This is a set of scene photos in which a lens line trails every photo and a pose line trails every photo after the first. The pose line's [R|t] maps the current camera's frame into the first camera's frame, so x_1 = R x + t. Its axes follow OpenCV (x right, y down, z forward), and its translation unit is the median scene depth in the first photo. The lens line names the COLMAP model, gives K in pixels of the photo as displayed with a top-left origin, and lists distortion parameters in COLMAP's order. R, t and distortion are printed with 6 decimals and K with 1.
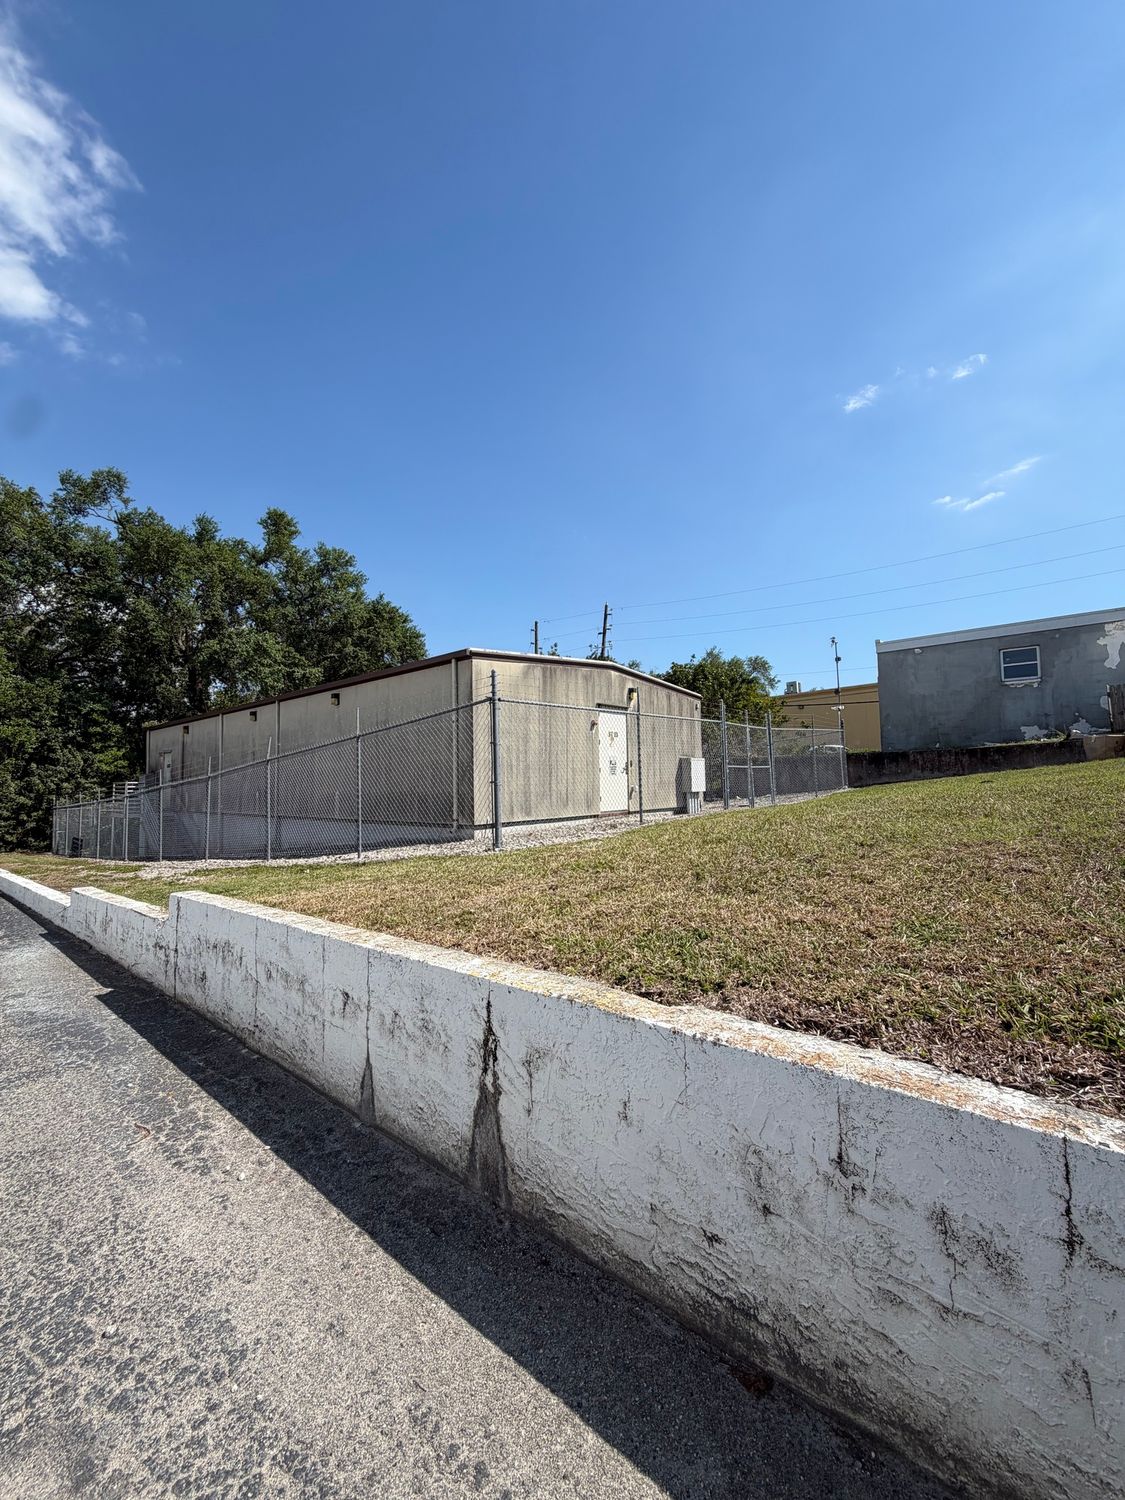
lens RADIAL K [[595.1, 0, 564.5], [0, 595.1, 739.1], [0, 0, 1]] dist [0.001322, -0.000309]
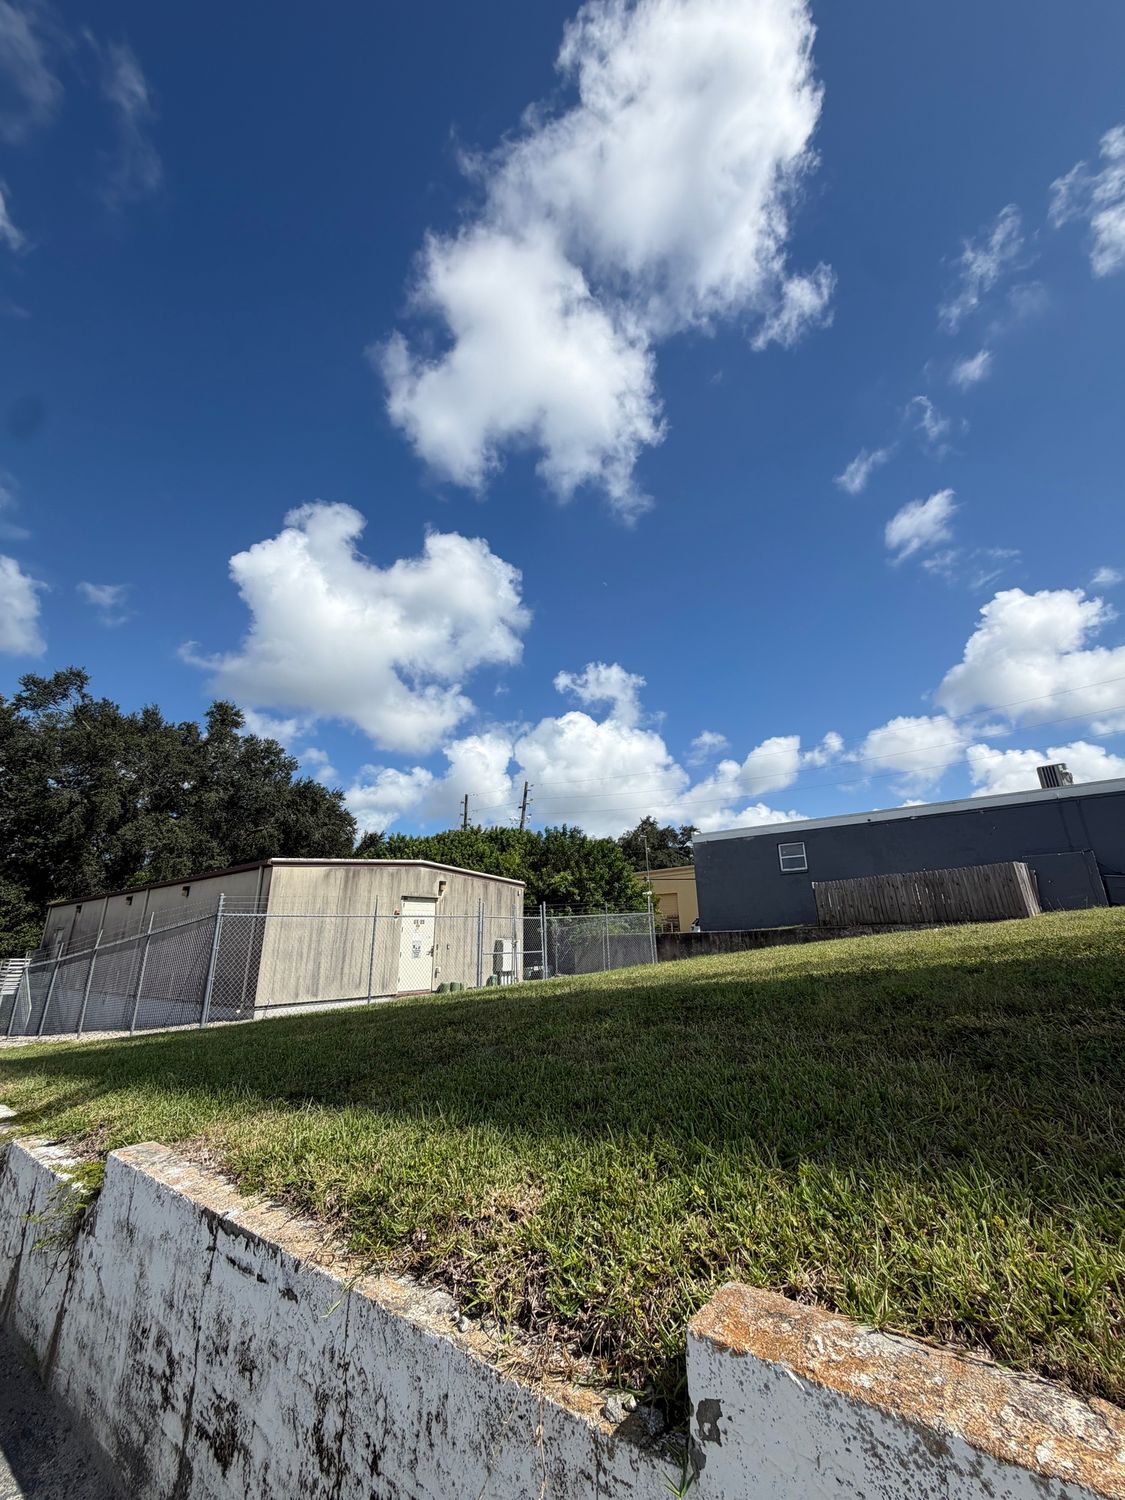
lens RADIAL K [[595.1, 0, 574.5], [0, 595.1, 746.8], [0, 0, 1]] dist [0.001322, -0.000309]
pose [[0.999136, 0.011642, 0.039892, 0.261368], [-0.001396, 0.968822, -0.247754, -0.040322], [-0.041533, 0.247484, 0.968001, -0.197936]]
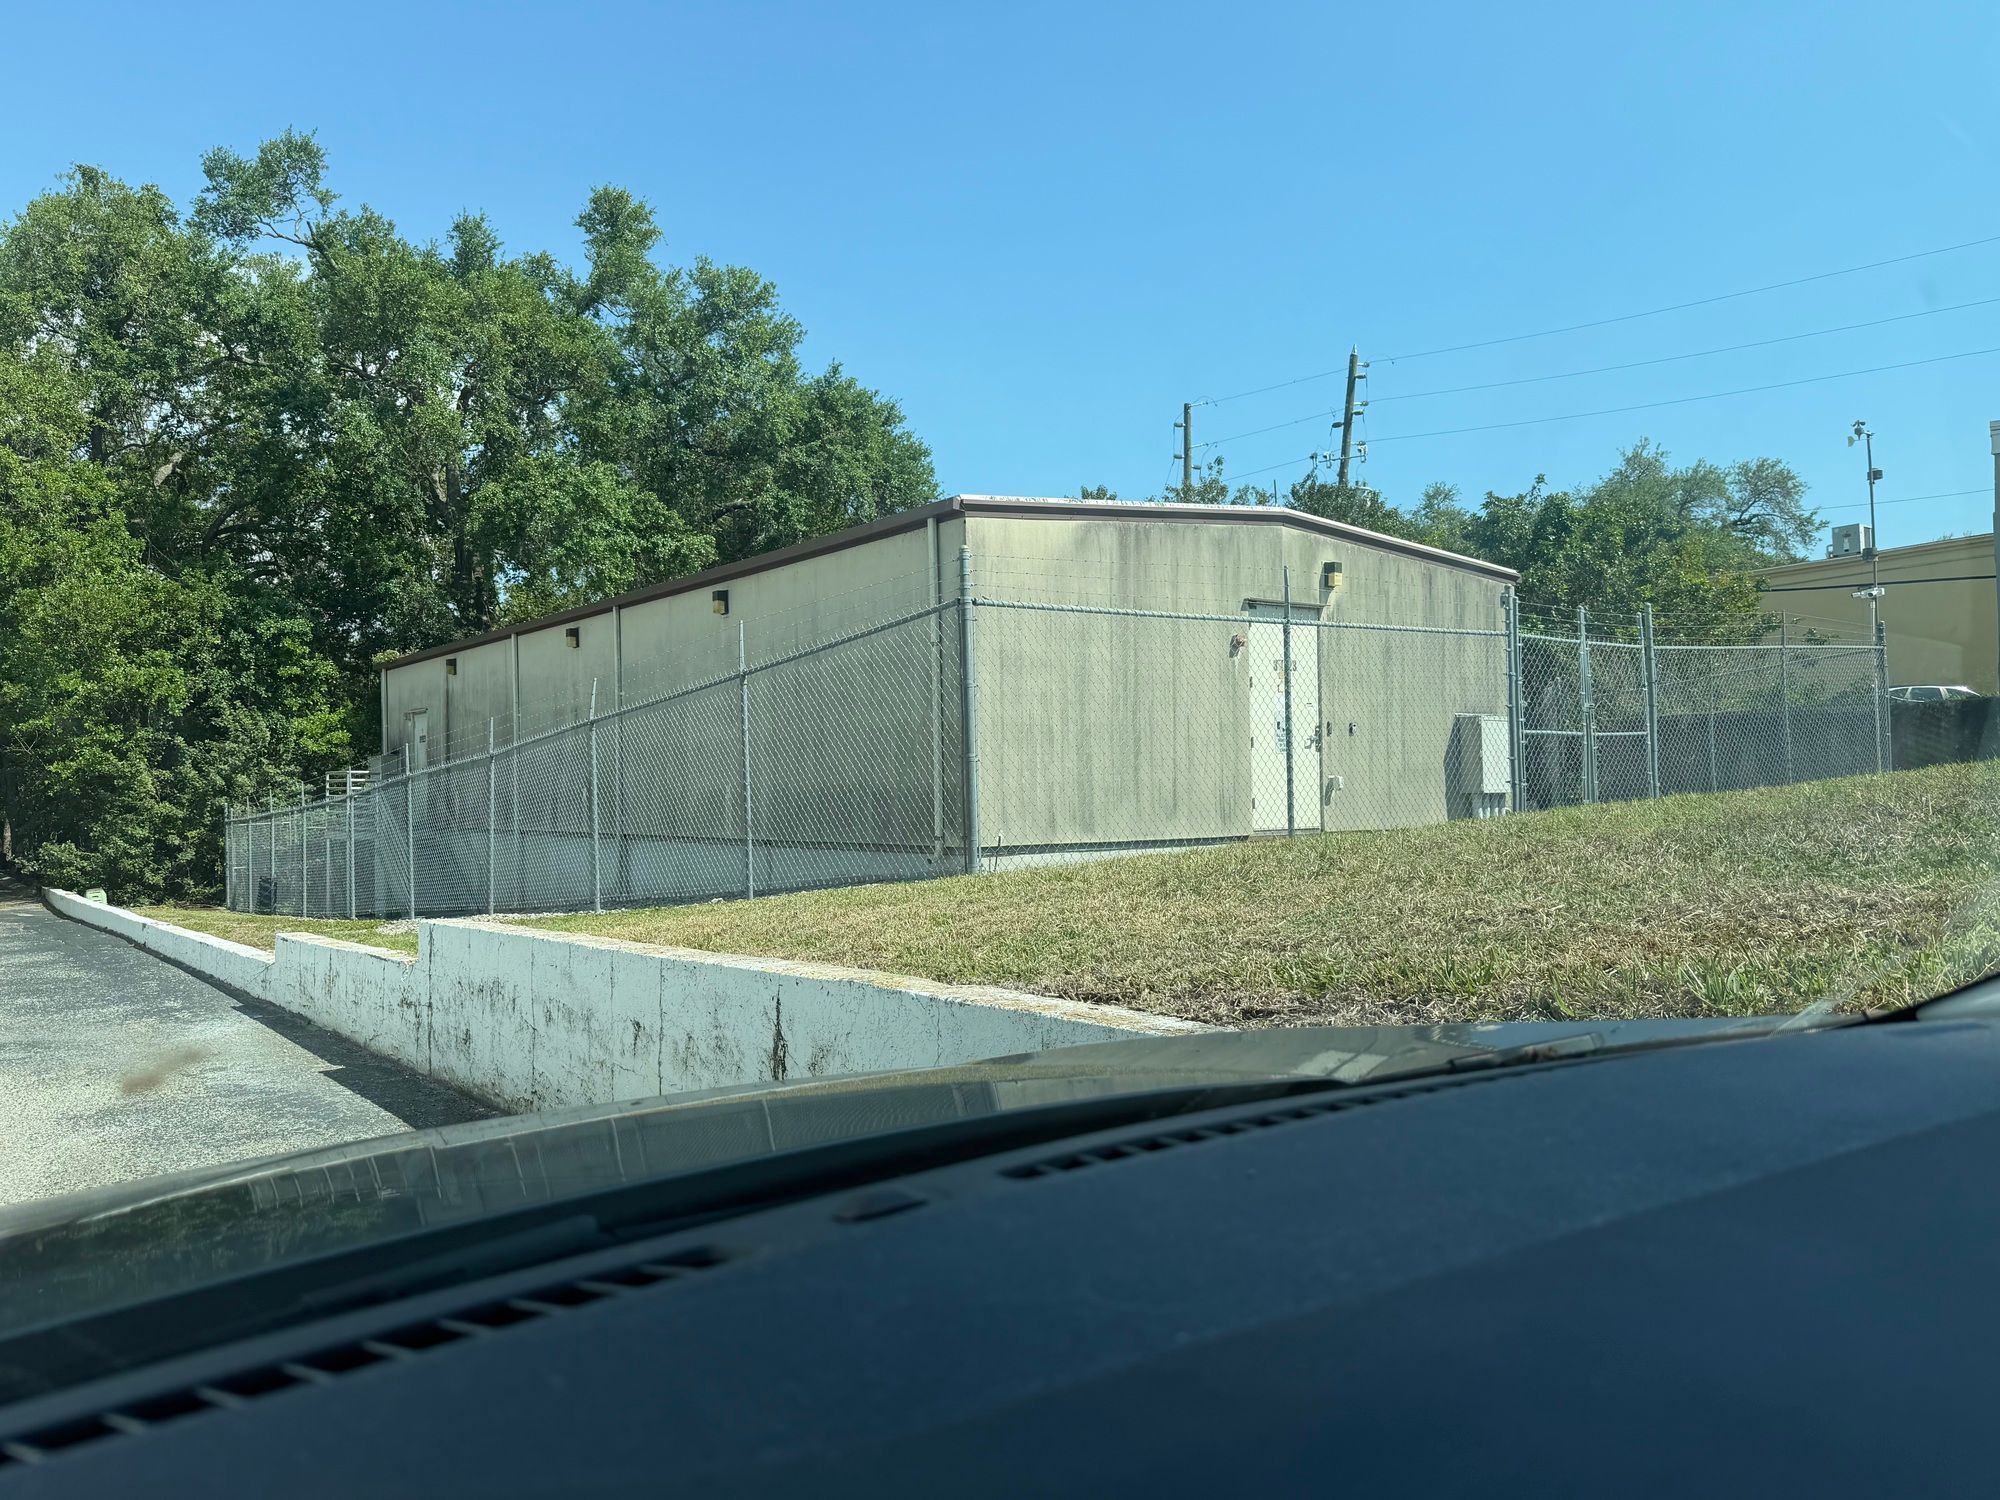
lens RADIAL K [[1410.8, 0, 1011.1], [0, 1410.8, 763.7], [0, 0, 1]] dist [0.054500, -0.073900]
pose [[0.980794, 0.000015, -0.195048, 0.066402], [0.011322, 0.998310, 0.057006, 0.002815], [0.194719, -0.058120, 0.979136, -0.093263]]
